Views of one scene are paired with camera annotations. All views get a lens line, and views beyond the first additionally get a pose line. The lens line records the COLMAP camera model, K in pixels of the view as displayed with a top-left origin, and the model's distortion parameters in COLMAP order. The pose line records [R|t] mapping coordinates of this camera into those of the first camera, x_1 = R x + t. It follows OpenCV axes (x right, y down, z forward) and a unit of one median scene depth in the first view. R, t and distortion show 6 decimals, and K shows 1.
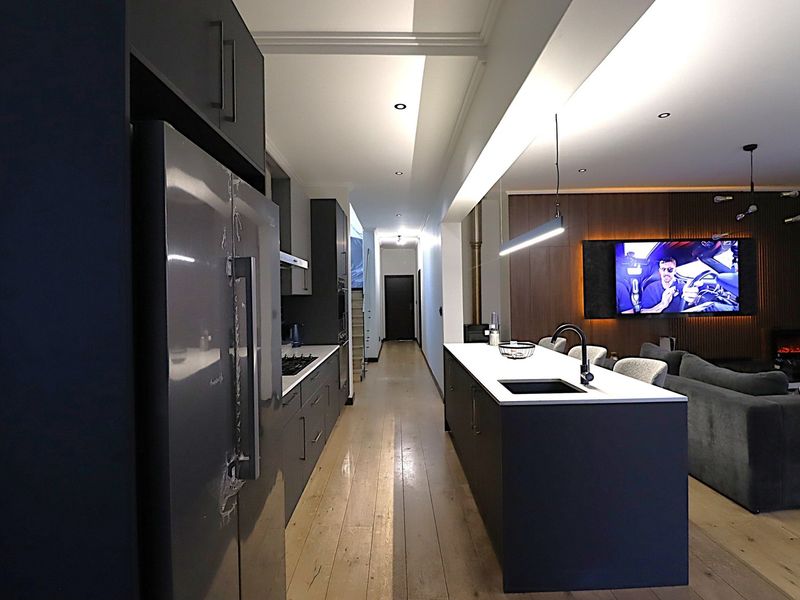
lens RADIAL K [[445.4, 0, 407.2], [0, 445.4, 298.0], [0, 0, 1]] dist [-0.000939, -0.001092]
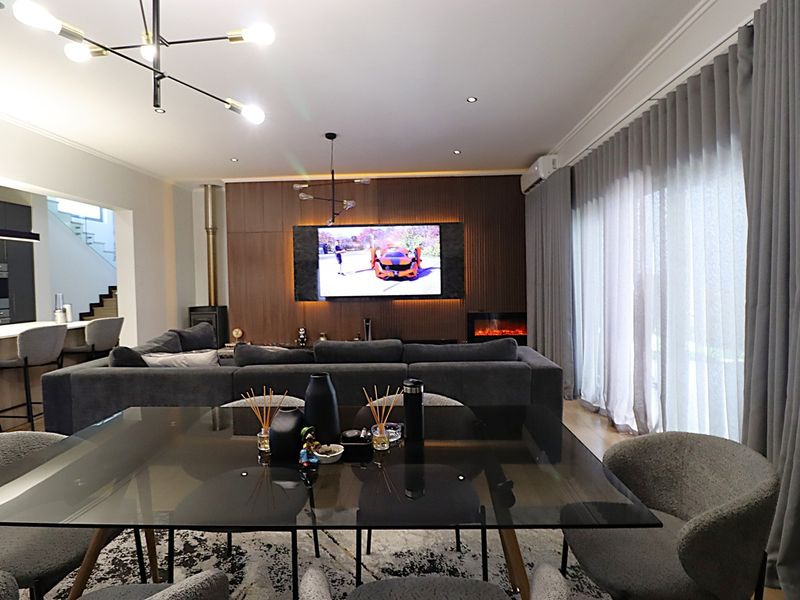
lens RADIAL K [[445.4, 0, 407.2], [0, 445.4, 298.0], [0, 0, 1]] dist [-0.000939, -0.001092]
pose [[0.997846, 0.004498, -0.065452, 0.729466], [-0.002069, 0.999308, 0.037137, -0.000030], [0.065574, -0.036921, 0.997164, -0.030536]]
